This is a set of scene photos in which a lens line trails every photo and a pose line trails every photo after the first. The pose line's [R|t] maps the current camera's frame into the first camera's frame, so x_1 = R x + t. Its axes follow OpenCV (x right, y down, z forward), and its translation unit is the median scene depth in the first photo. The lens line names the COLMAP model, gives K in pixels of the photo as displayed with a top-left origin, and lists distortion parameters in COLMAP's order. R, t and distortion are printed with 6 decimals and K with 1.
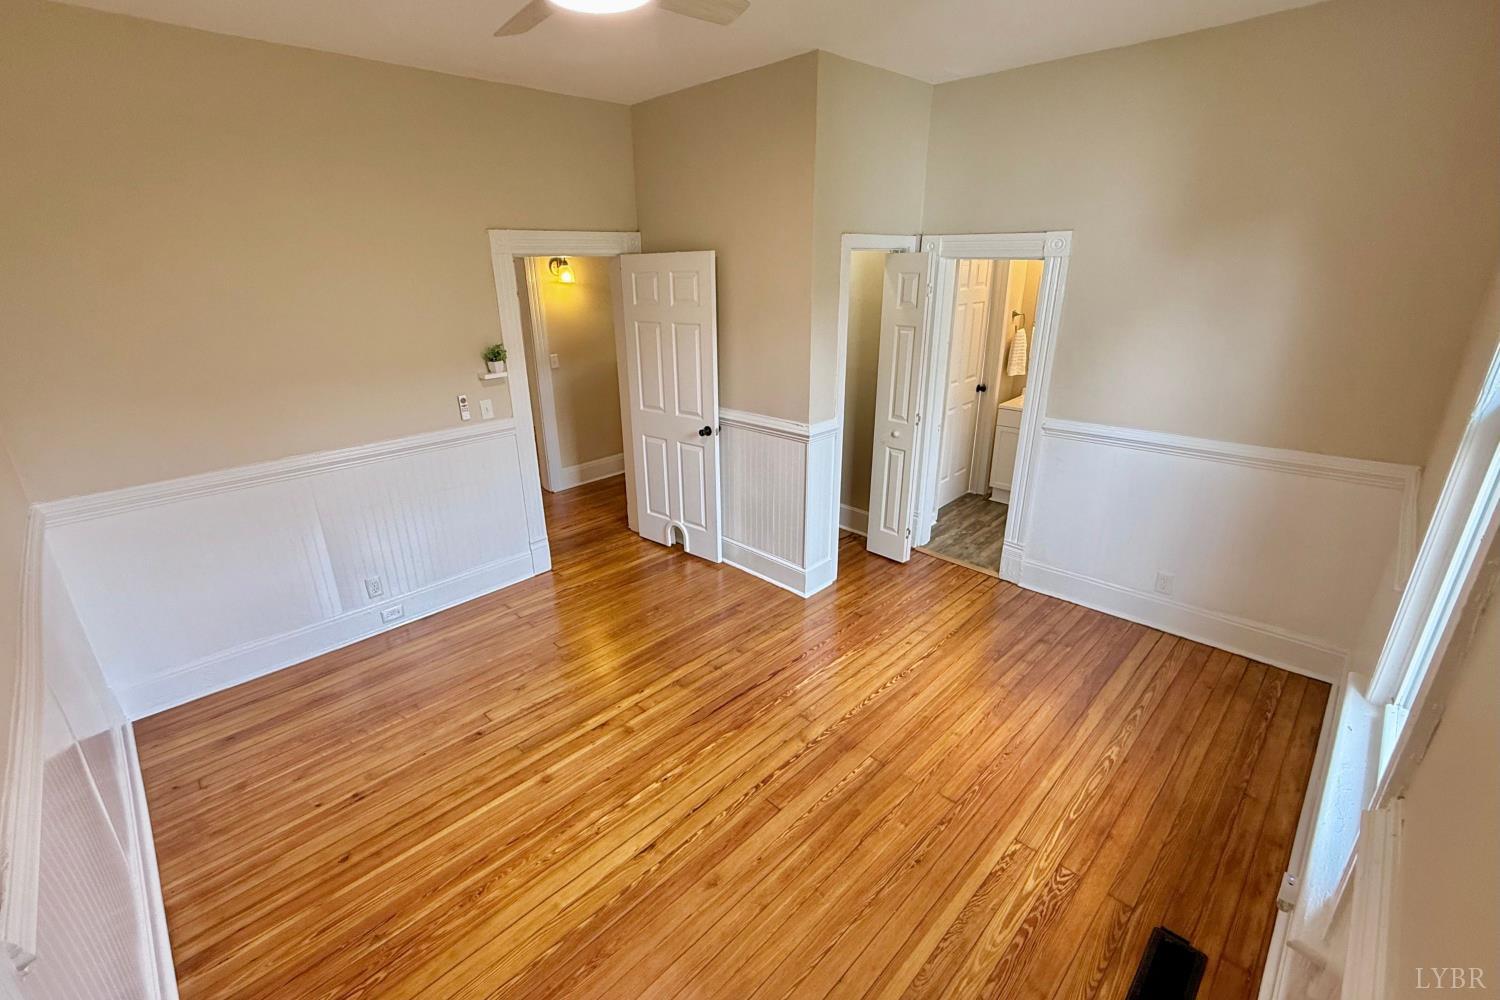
lens RADIAL K [[653.8, 0, 742.4], [0, 653.8, 505.2], [0, 0, 1]] dist [0.001656, -0.000388]
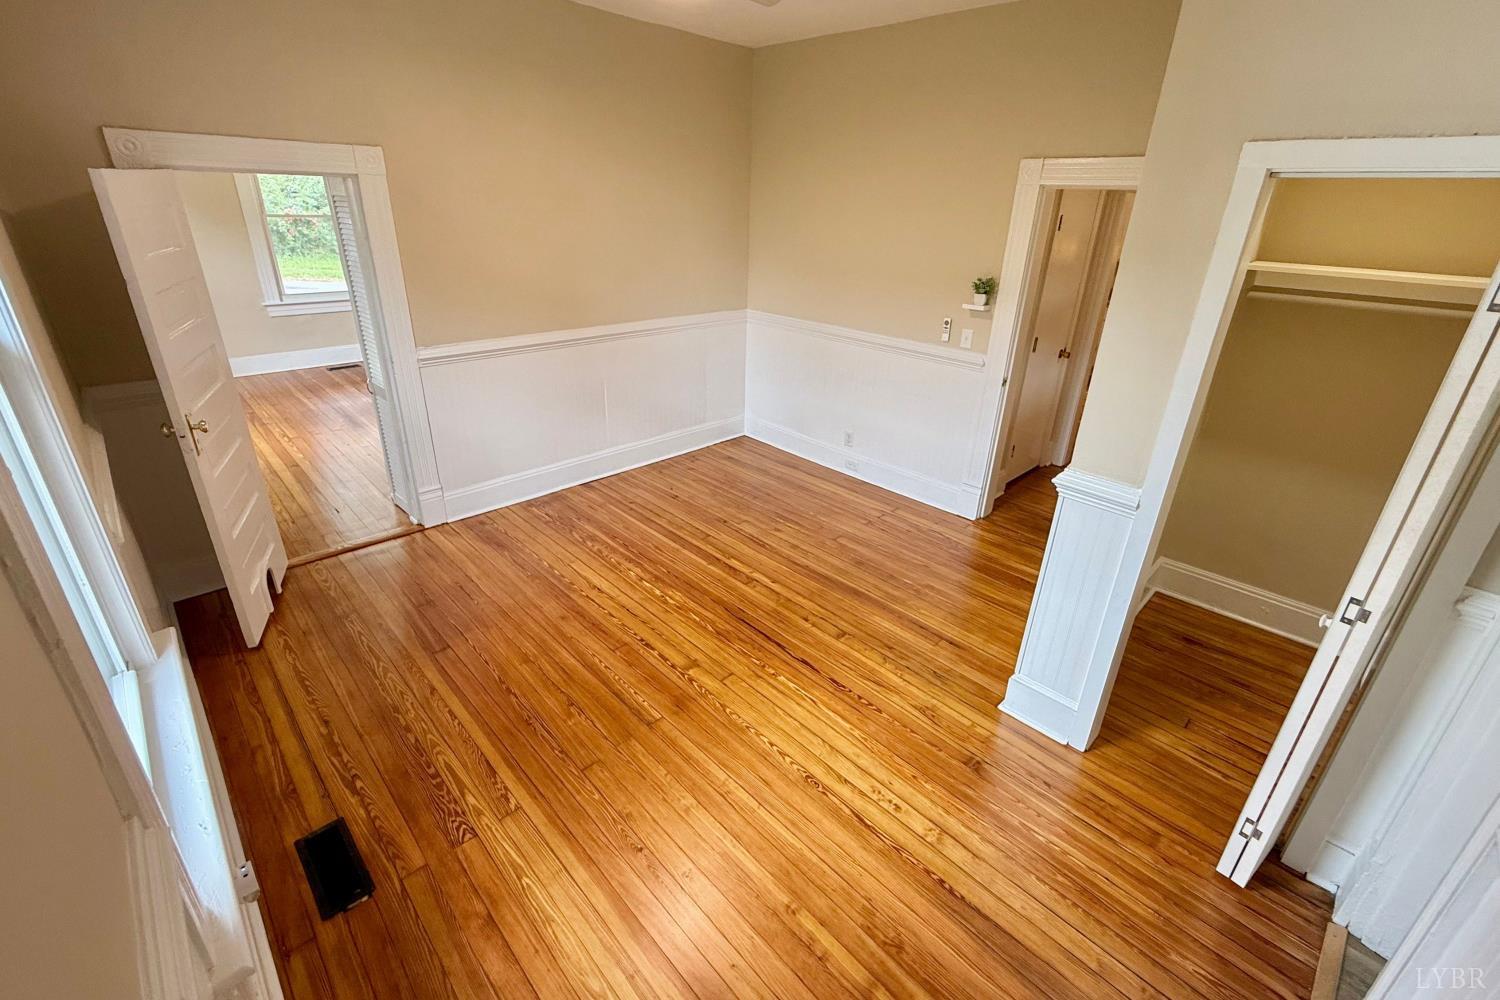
lens RADIAL K [[653.8, 0, 744.1], [0, 653.8, 486.4], [0, 0, 1]] dist [0.001656, -0.000388]
pose [[-0.035661, 0.418286, -0.907615, 1.015331], [-0.371277, 0.837646, 0.400627, -0.360836], [0.927837, 0.351263, 0.125429, 0.963150]]
